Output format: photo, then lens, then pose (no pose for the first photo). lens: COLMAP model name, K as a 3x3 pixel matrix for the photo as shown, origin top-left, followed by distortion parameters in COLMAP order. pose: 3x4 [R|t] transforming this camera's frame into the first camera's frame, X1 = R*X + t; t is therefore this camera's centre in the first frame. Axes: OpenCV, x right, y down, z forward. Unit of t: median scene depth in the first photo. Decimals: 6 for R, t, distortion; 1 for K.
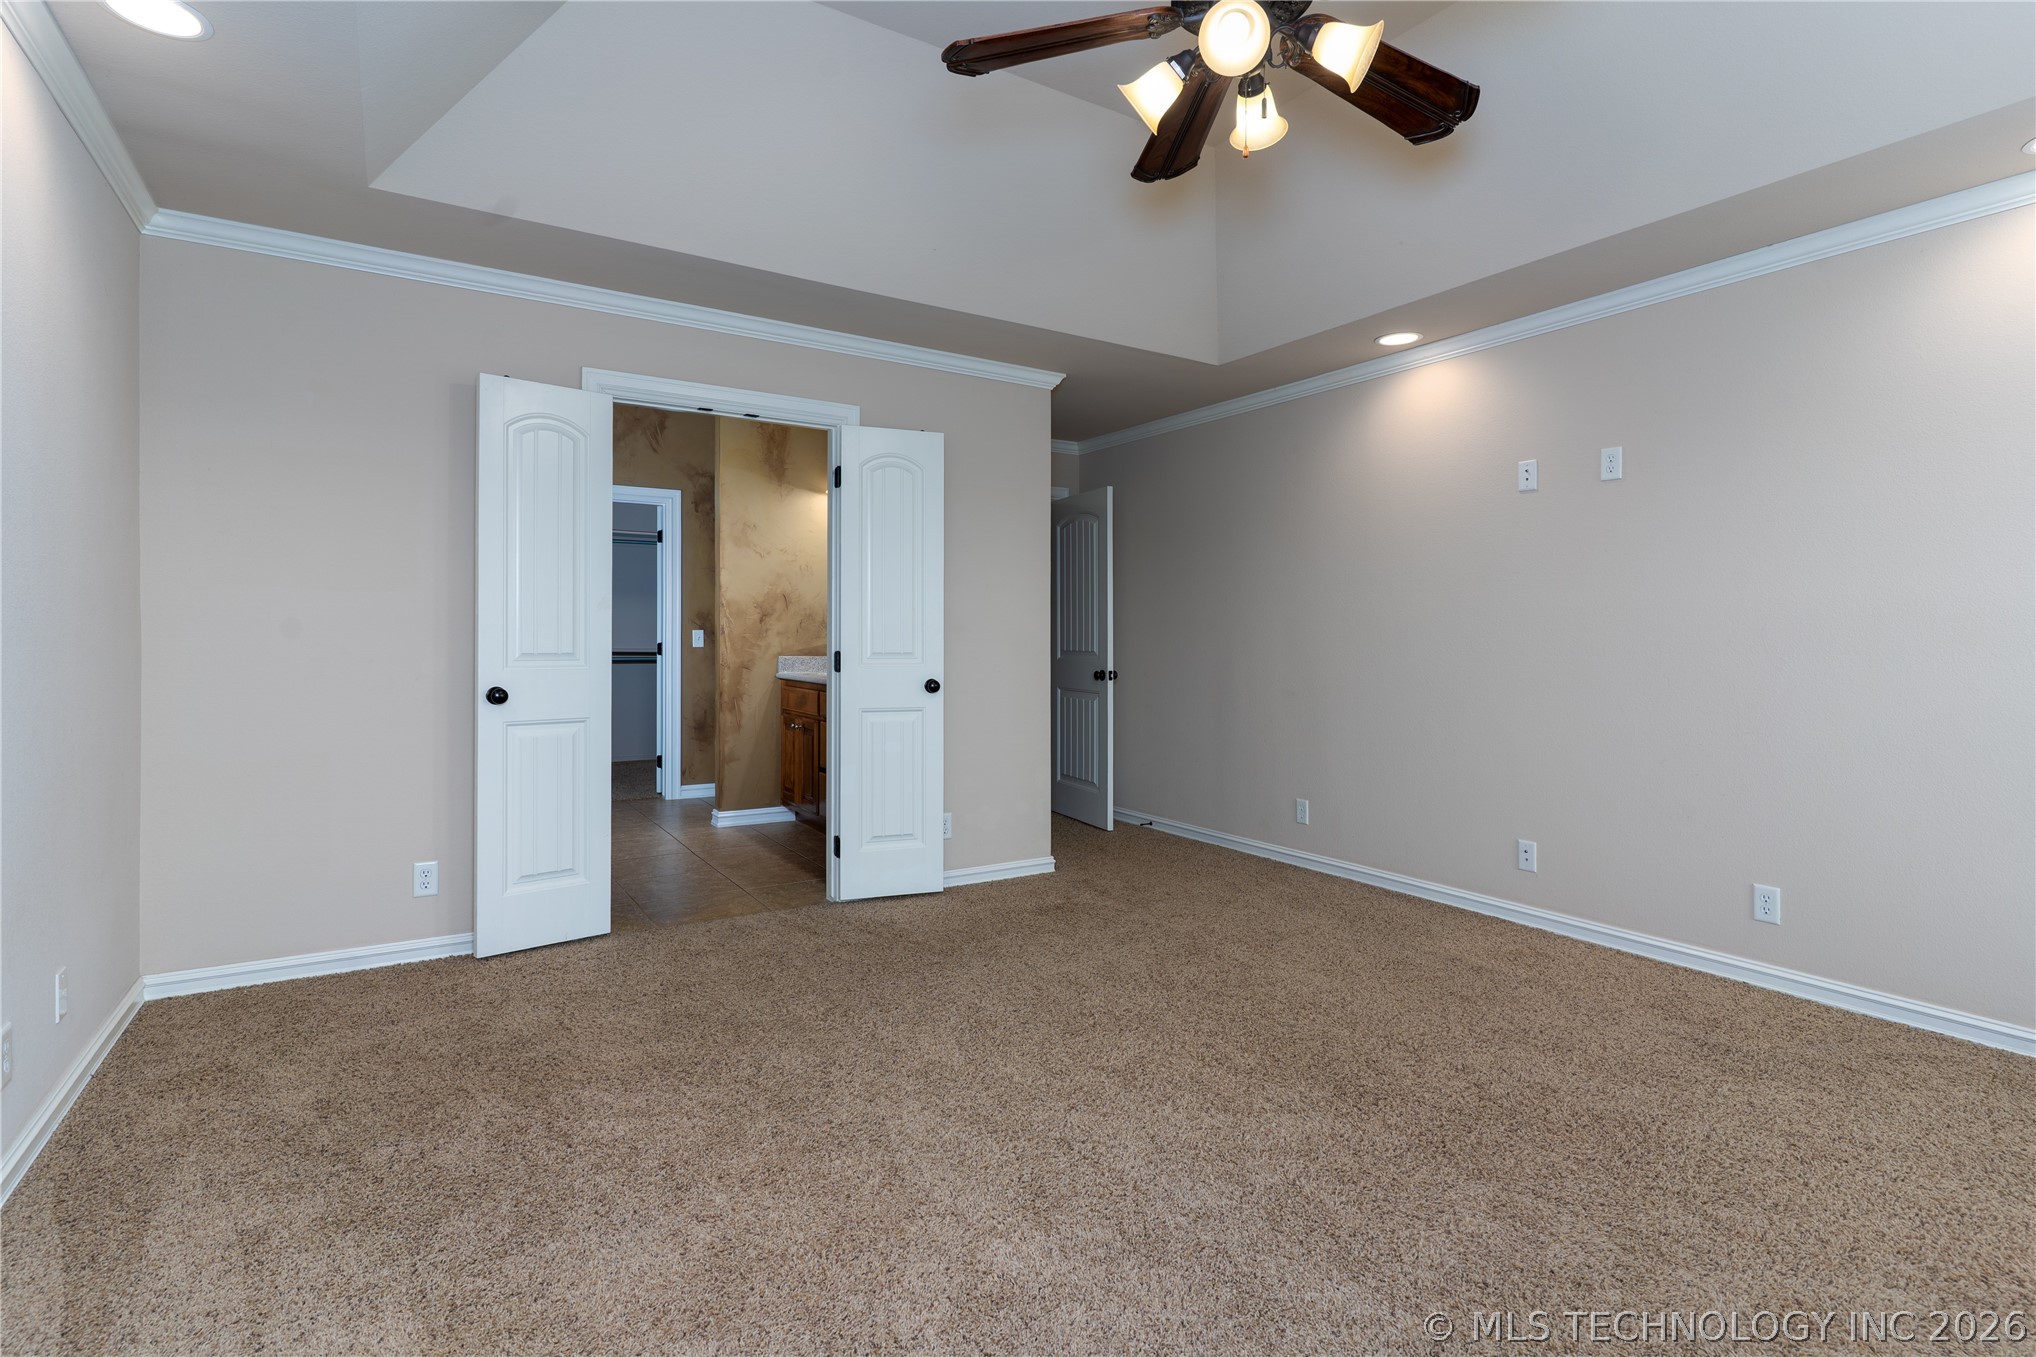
lens RADIAL K [[973.7, 0, 999.4], [0, 973.7, 664.1], [0, 0, 1]] dist [0.002273, -0.001069]
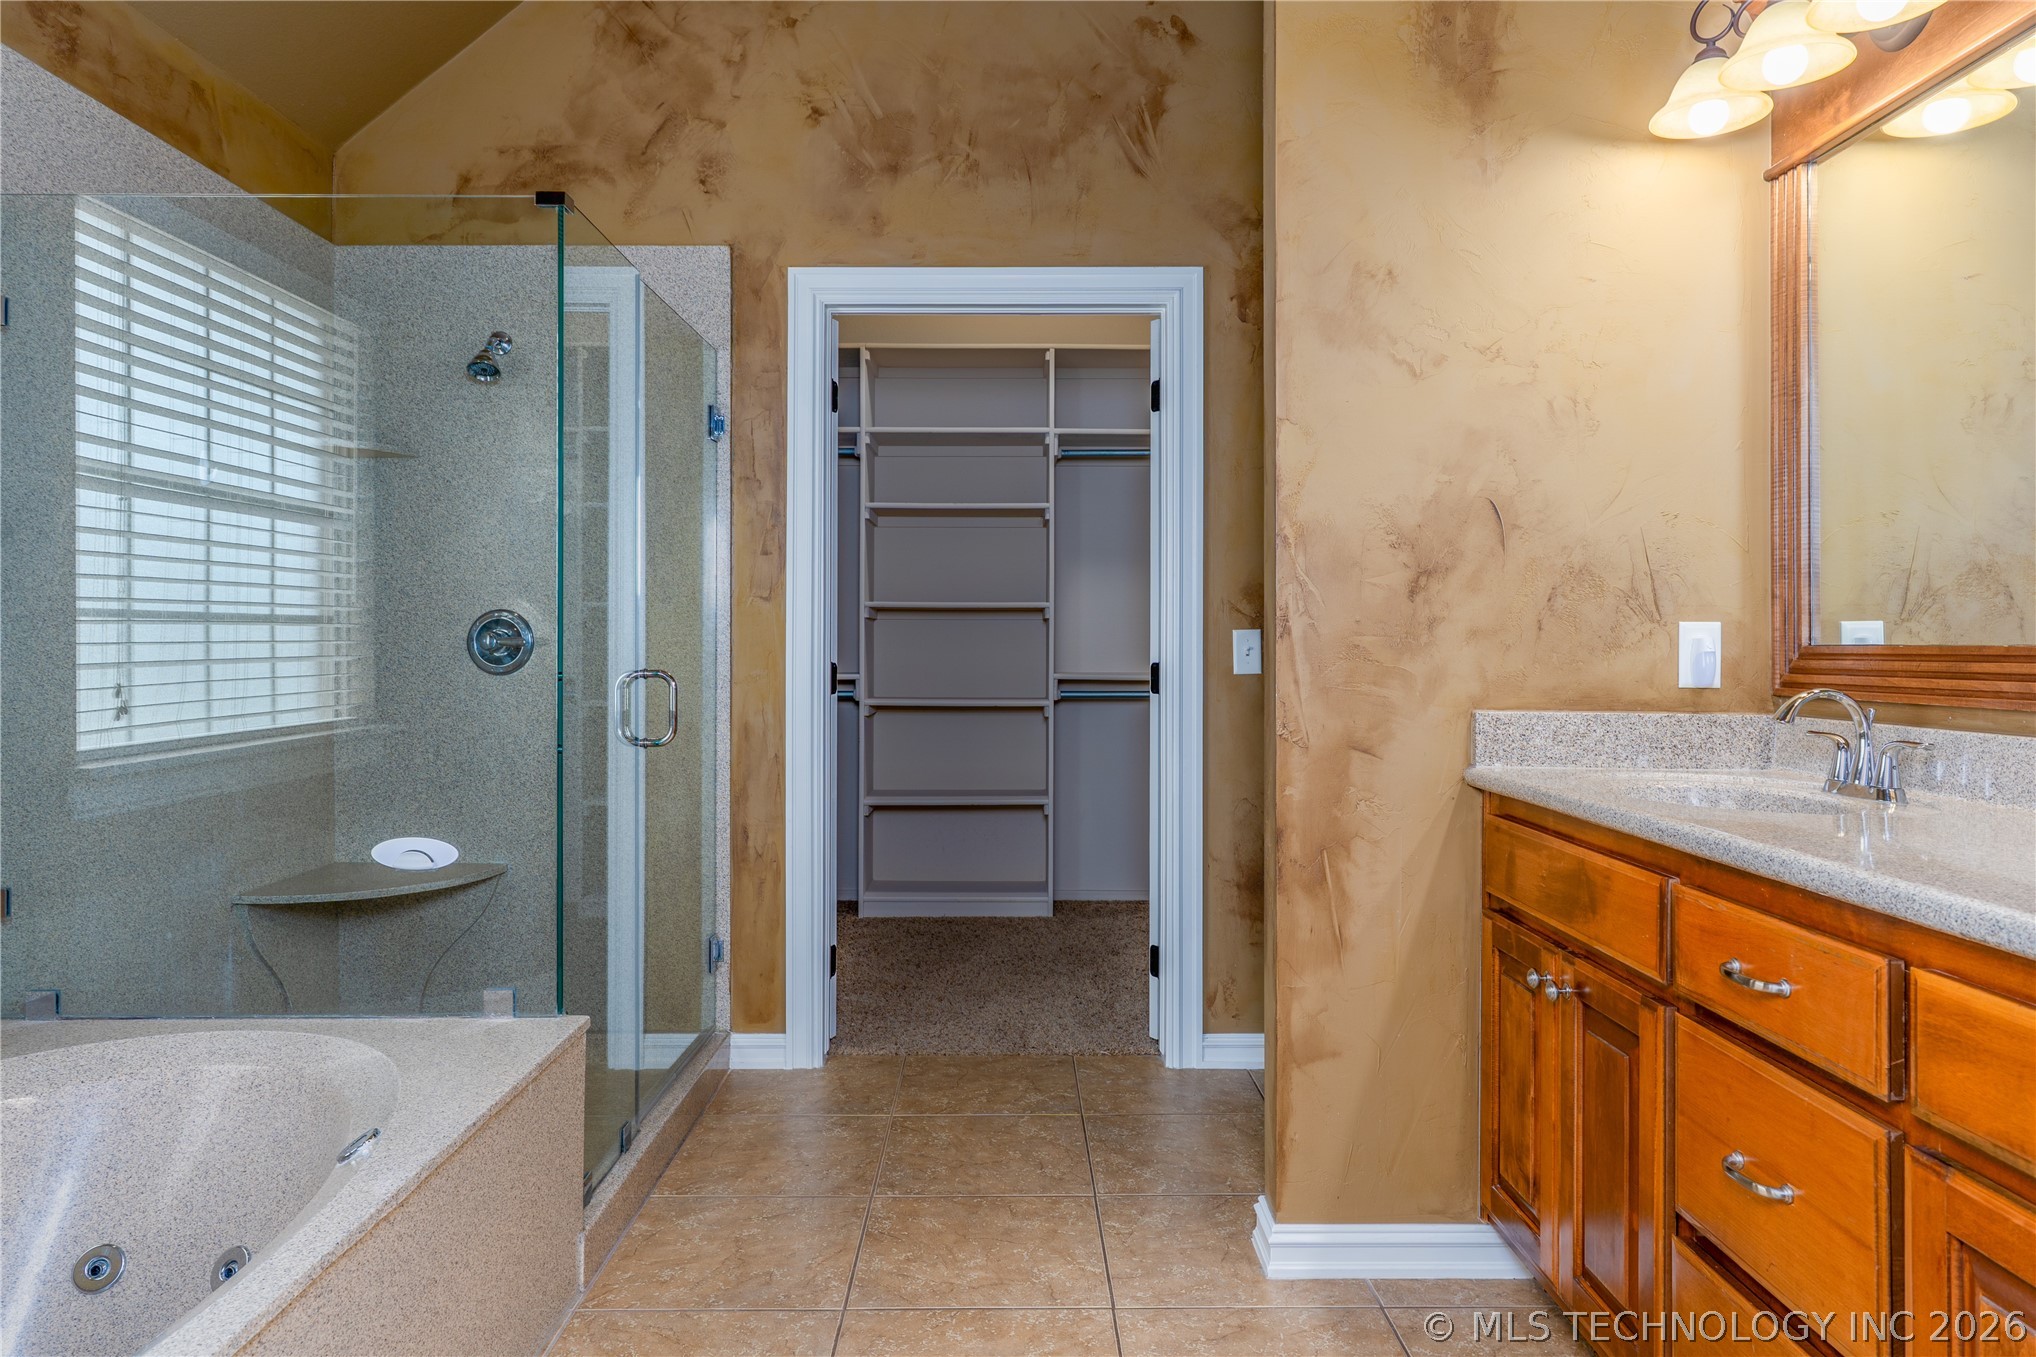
lens RADIAL K [[1280.9, 0, 1017.7], [0, 1280.9, 647.6], [0, 0, 1]] dist [-0.004199, -0.000452]
pose [[0.855125, -0.006310, -0.518384, -0.144754], [-0.007433, 0.999674, -0.024430, -0.016765], [0.518369, 0.024744, 0.854799, 0.600841]]
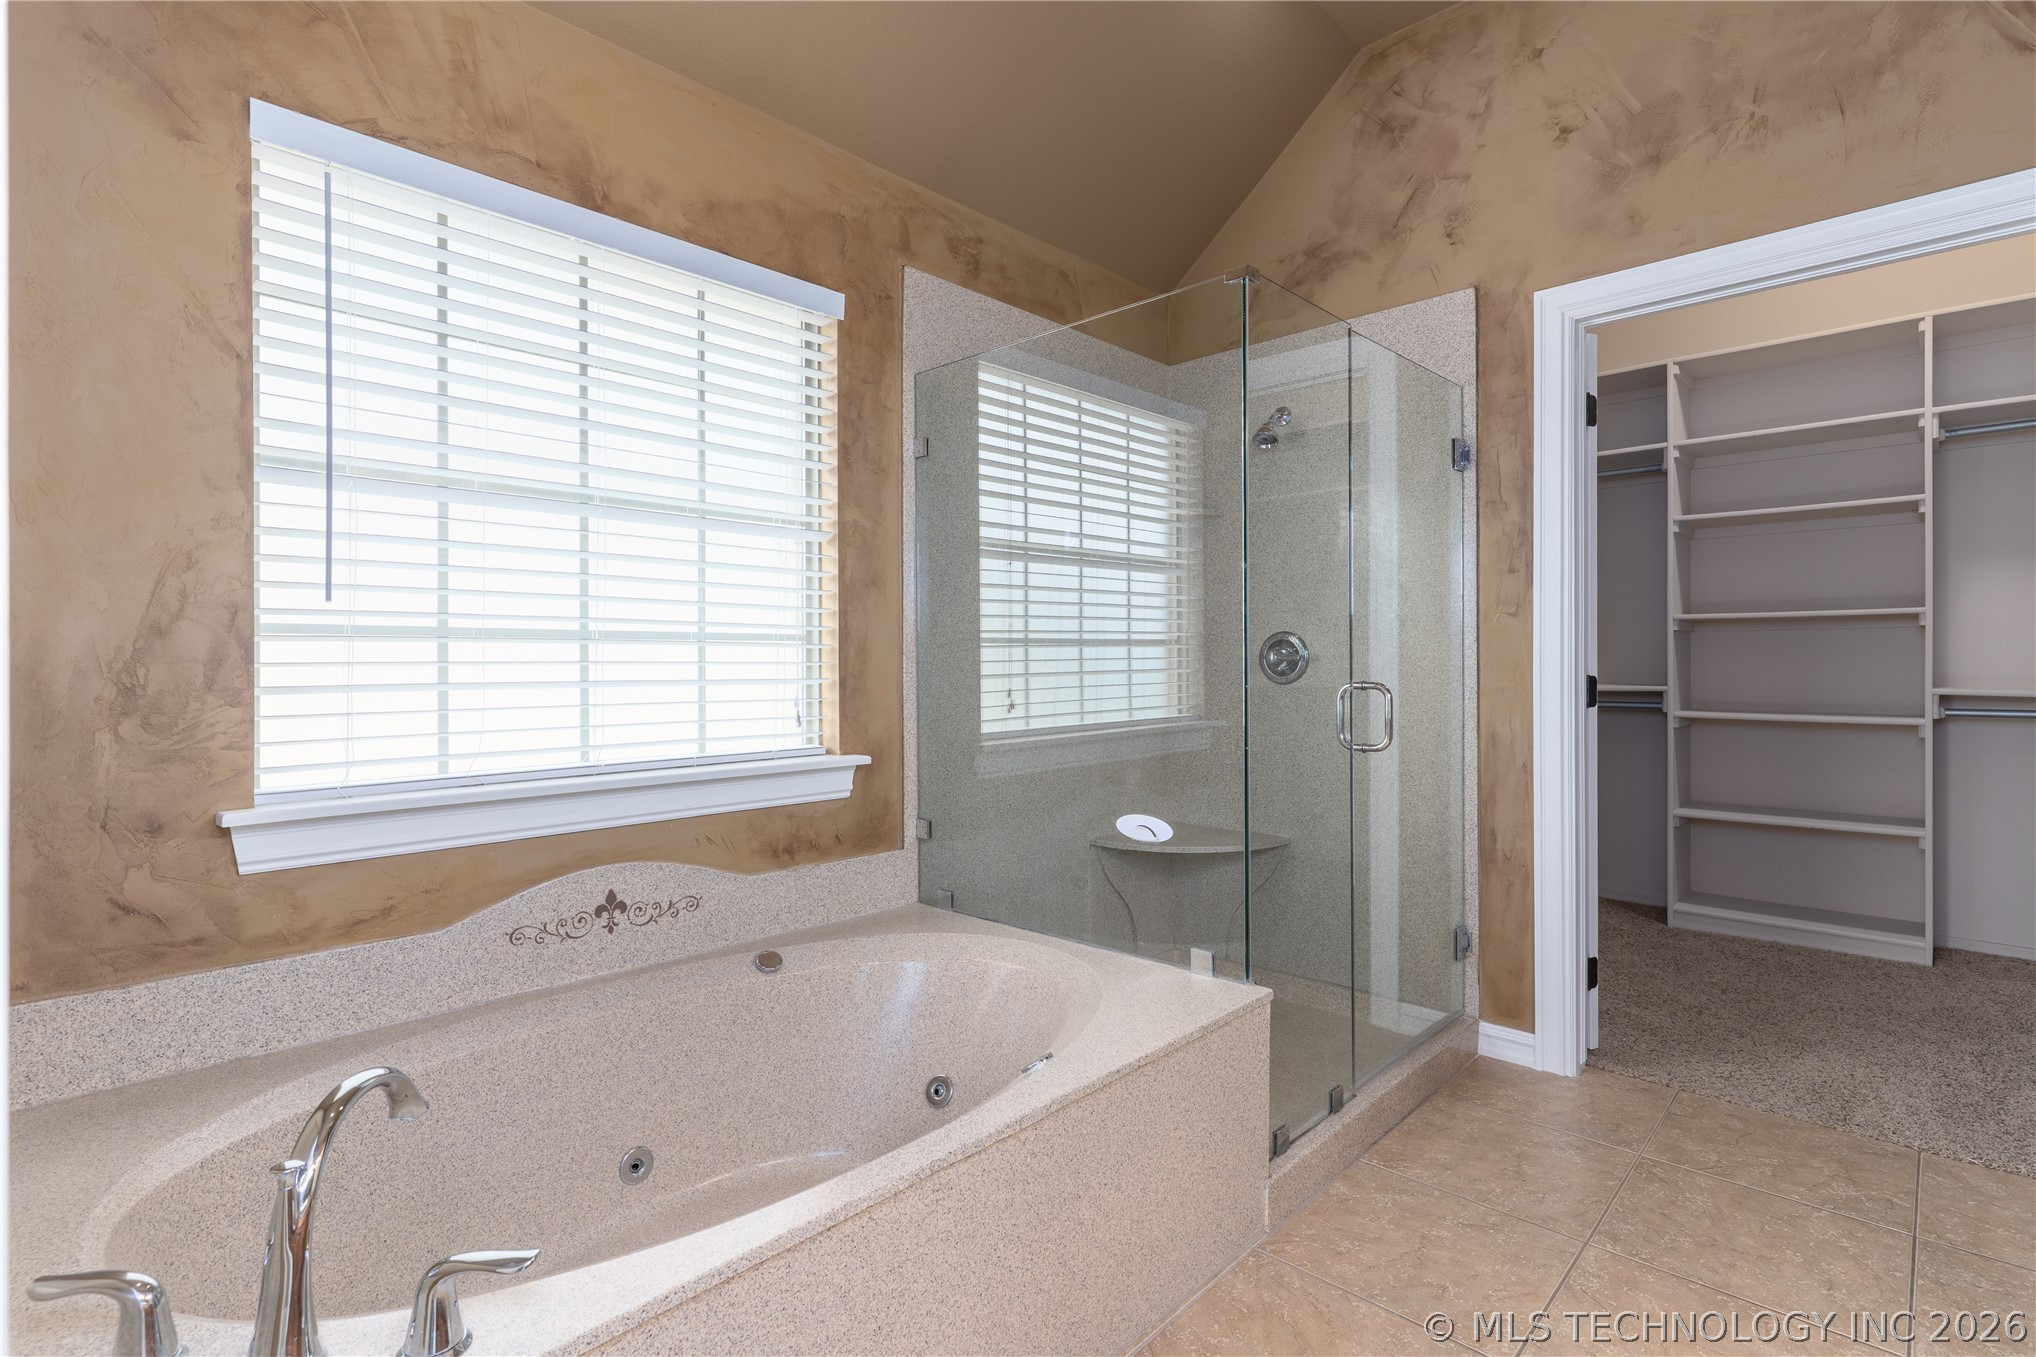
lens RADIAL K [[973.7, 0, 999.4], [0, 973.7, 664.1], [0, 0, 1]] dist [0.002273, -0.001069]
pose [[0.254124, -0.006996, -0.967146, -0.156359], [-0.017151, 0.999784, -0.011738, -0.018869], [0.967020, 0.019570, 0.253949, 0.675870]]
